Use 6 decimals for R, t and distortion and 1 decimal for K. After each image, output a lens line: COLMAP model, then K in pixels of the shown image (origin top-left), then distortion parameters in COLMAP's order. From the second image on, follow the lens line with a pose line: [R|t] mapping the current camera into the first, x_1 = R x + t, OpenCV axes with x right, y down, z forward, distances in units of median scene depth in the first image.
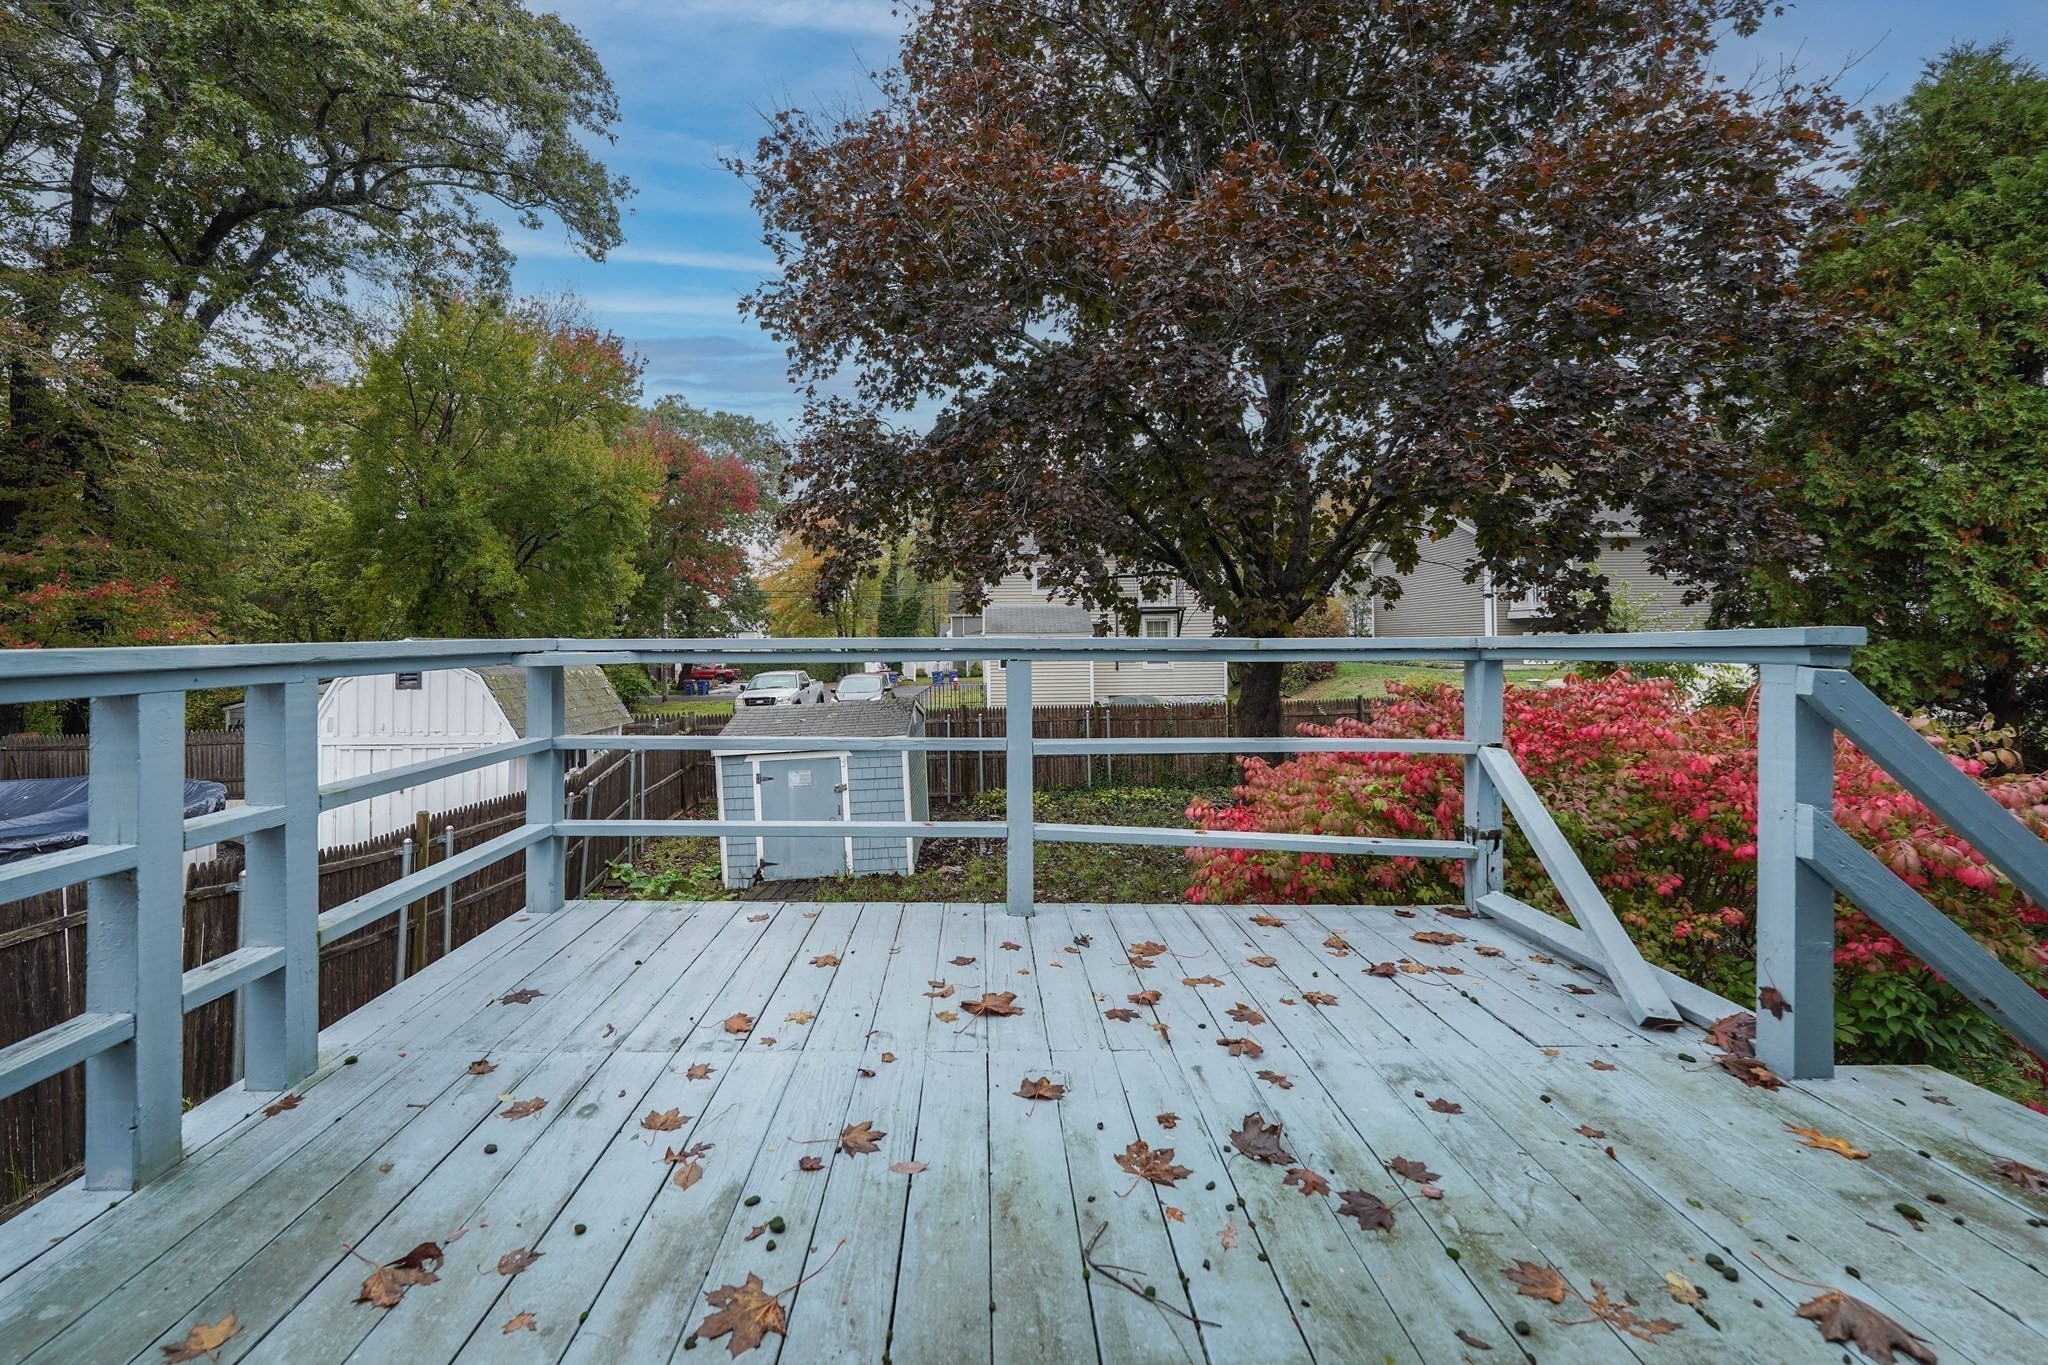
lens RADIAL K [[841.3, 0, 1010.4], [0, 841.3, 650.5], [0, 0, 1]] dist [-0.003480, -0.000341]
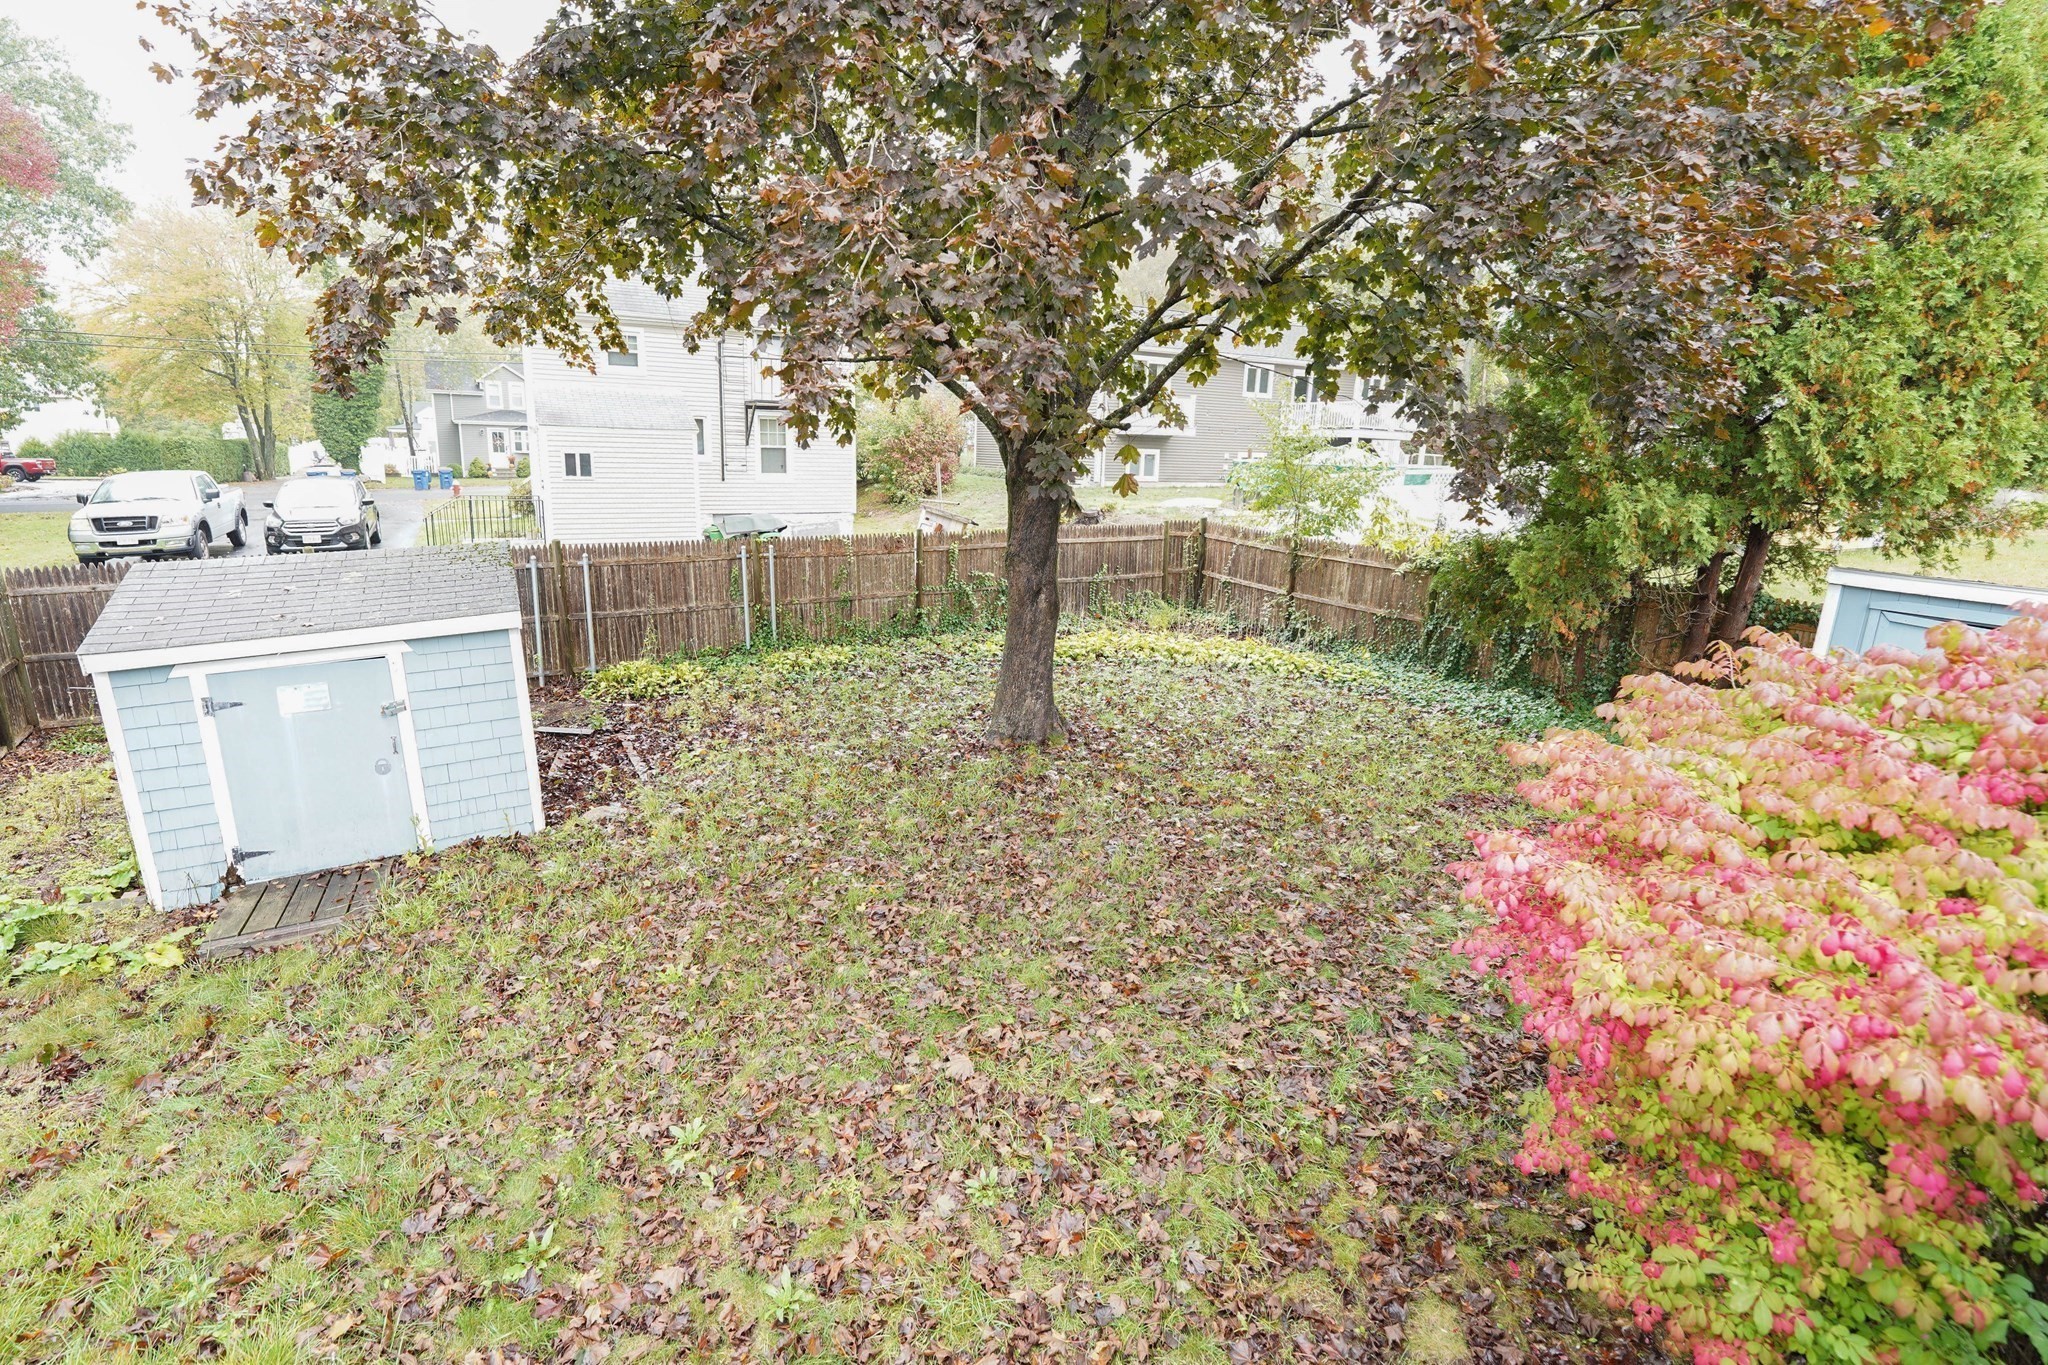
lens RADIAL K [[929.4, 0, 1022.1], [0, 929.4, 648.2], [0, 0, 1]] dist [-0.010724, -0.000222]
pose [[0.880280, -0.065335, 0.469934, -0.189266], [-0.034005, 0.979238, 0.199842, -0.025634], [-0.473234, -0.191897, 0.859782, 0.426632]]
